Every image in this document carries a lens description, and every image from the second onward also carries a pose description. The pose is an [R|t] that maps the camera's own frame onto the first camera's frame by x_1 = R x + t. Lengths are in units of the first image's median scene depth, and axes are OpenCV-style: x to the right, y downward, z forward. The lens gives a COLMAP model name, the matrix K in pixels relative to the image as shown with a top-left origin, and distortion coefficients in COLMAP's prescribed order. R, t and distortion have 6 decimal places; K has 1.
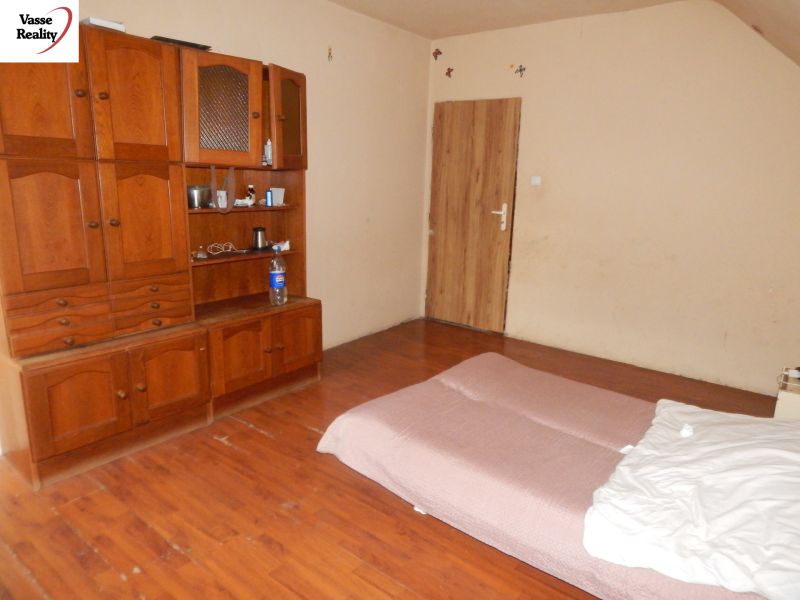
lens RADIAL K [[534.0, 0, 401.8], [0, 534.0, 296.5], [0, 0, 1]] dist [0.003462, 0.006263]
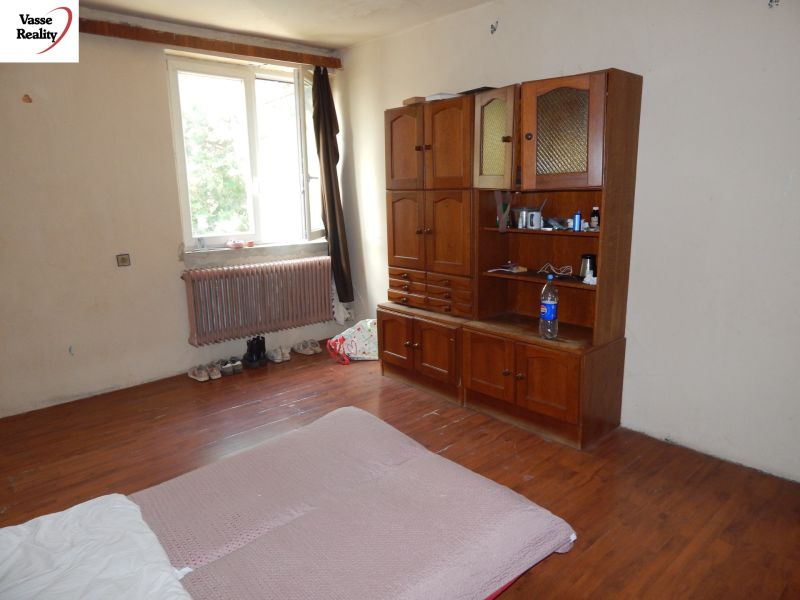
lens RADIAL K [[534.0, 0, 401.8], [0, 534.0, 296.5], [0, 0, 1]] dist [0.003462, 0.006263]
pose [[-0.189937, 0.168796, -0.967177, 0.827331], [-0.200880, 0.957588, 0.206572, -0.229053], [0.961026, 0.233522, -0.147974, 1.061543]]
